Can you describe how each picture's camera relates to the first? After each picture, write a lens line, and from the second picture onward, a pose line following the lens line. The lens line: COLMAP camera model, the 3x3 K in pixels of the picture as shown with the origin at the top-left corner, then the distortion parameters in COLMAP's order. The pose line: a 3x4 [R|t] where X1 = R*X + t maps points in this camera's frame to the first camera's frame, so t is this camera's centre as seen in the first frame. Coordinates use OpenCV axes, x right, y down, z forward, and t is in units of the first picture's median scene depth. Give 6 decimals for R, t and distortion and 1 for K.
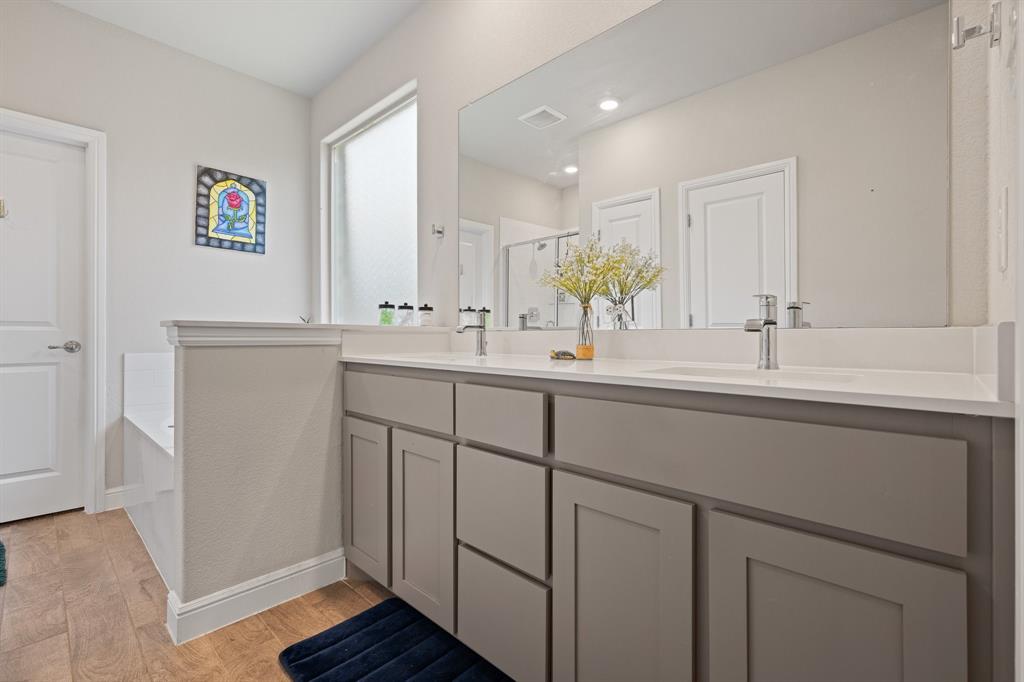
lens RADIAL K [[454.2, 0, 518.3], [0, 454.2, 337.1], [0, 0, 1]] dist [-0.001445, 0.000354]
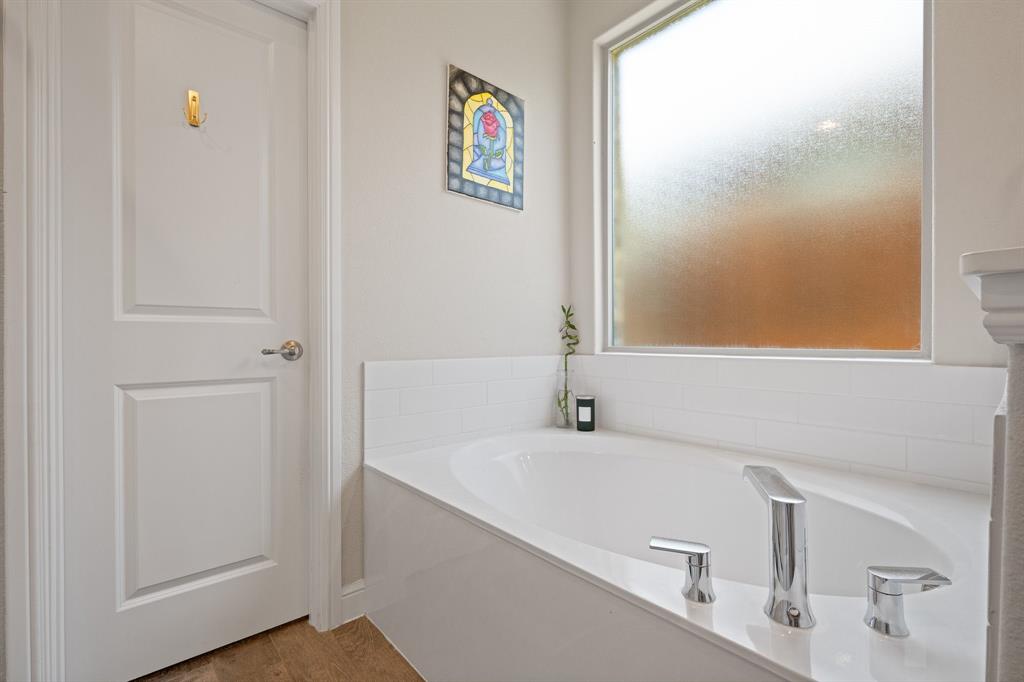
lens RADIAL K [[444.2, 0, 514.8], [0, 444.2, 342.7], [0, 0, 1]] dist [-0.002338, -0.000210]
pose [[0.995973, -0.003776, -0.089577, -0.544930], [0.003958, 0.999990, 0.001847, 0.009094], [0.089569, -0.002194, 0.995978, 0.377760]]
